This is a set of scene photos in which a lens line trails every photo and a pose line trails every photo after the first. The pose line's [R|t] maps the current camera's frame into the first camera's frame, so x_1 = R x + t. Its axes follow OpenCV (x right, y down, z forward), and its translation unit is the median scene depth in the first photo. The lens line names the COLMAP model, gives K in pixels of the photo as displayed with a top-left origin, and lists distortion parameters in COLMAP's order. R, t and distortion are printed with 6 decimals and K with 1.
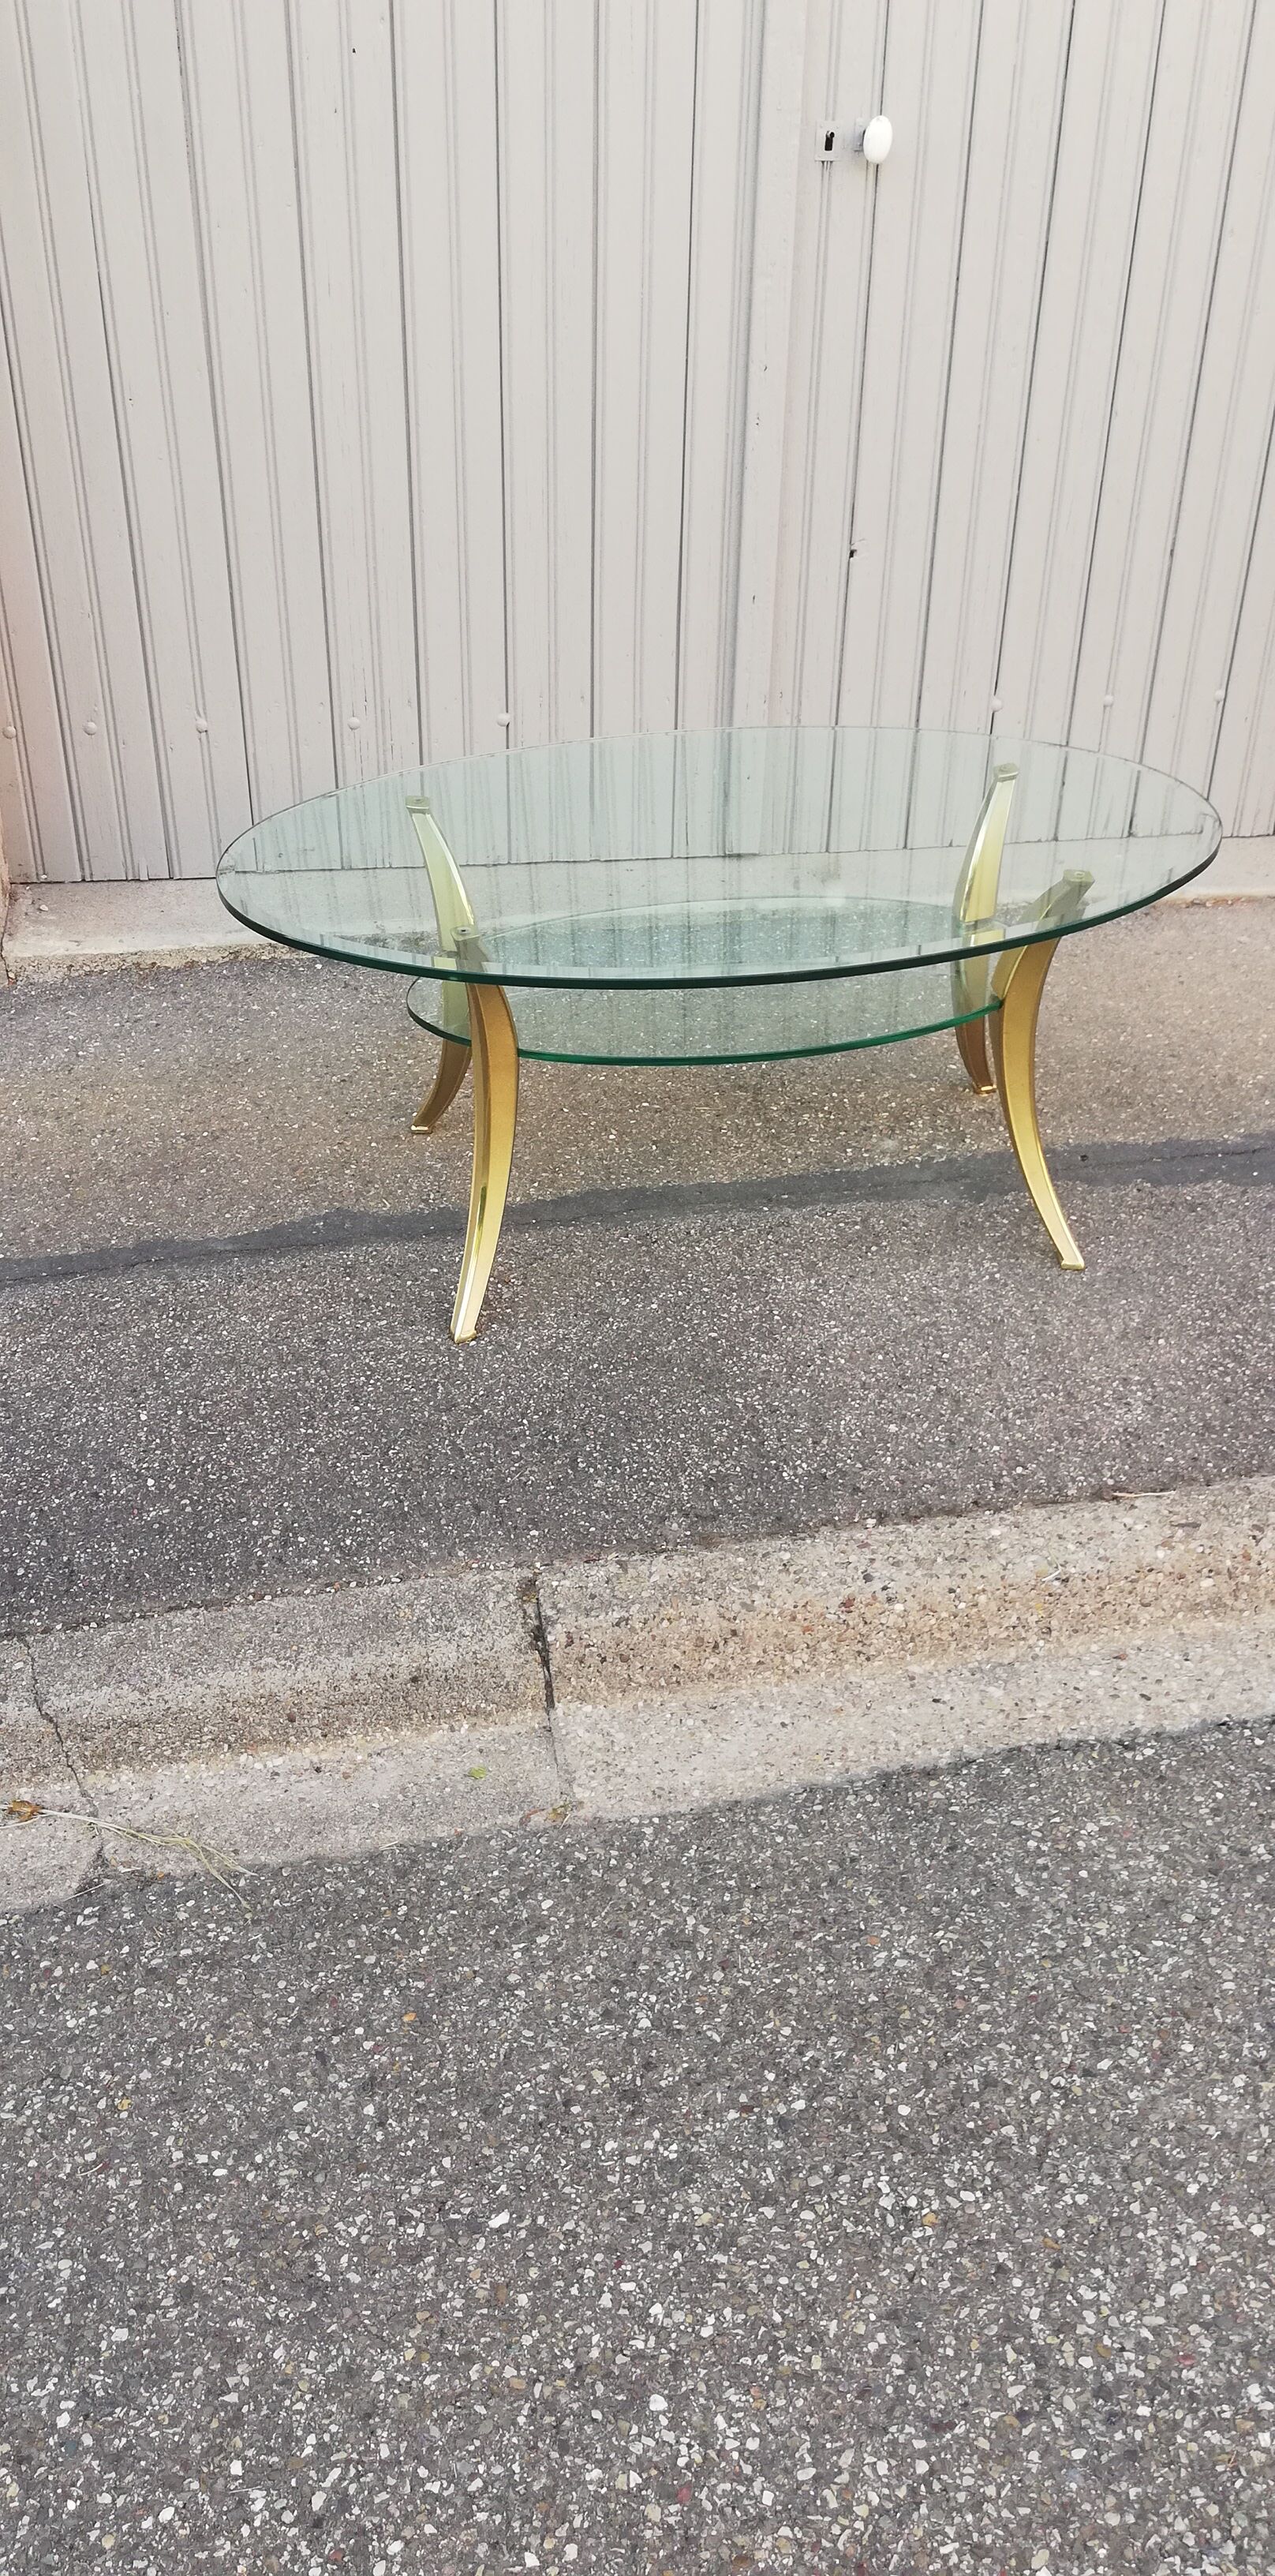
lens RADIAL K [[1957.8, 0, 653.8], [0, 1957.8, 1294.4], [0, 0, 1]] dist [0.053920, -0.089035]
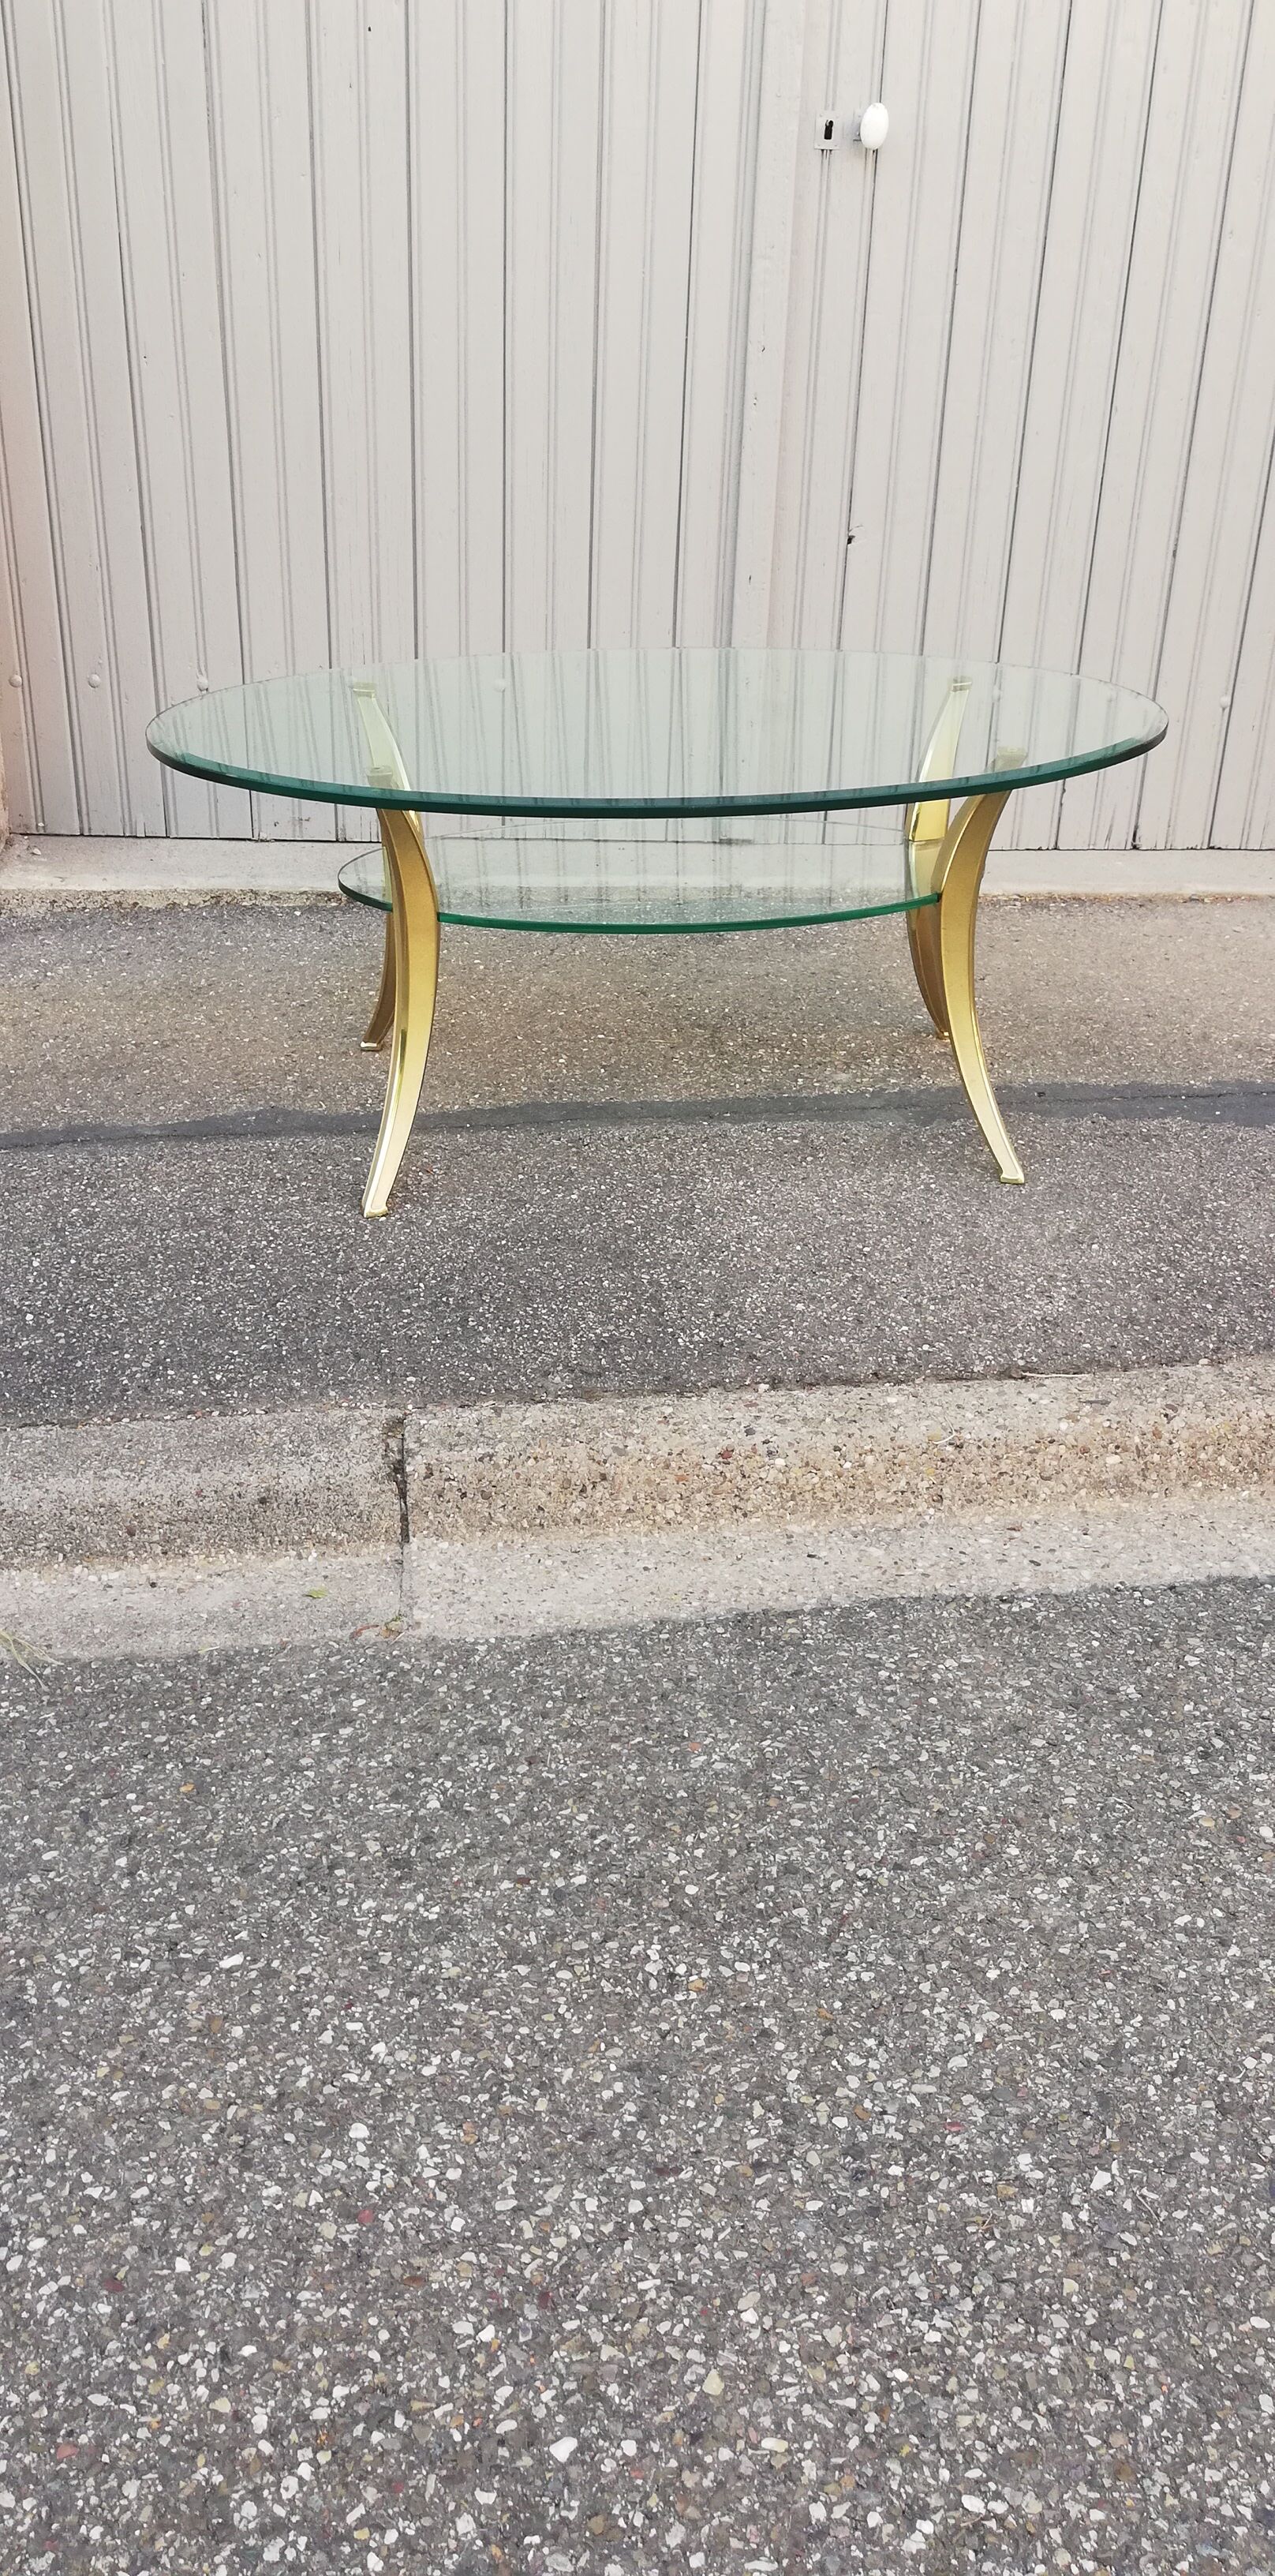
lens RADIAL K [[1957.8, 0, 655.7], [0, 1957.8, 1290.4], [0, 0, 1]] dist [0.053920, -0.089035]
pose [[0.997563, 0.042865, -0.055047, 0.103982], [-0.048267, 0.993726, -0.100892, 0.160769], [0.050377, 0.103304, 0.993373, 0.042950]]
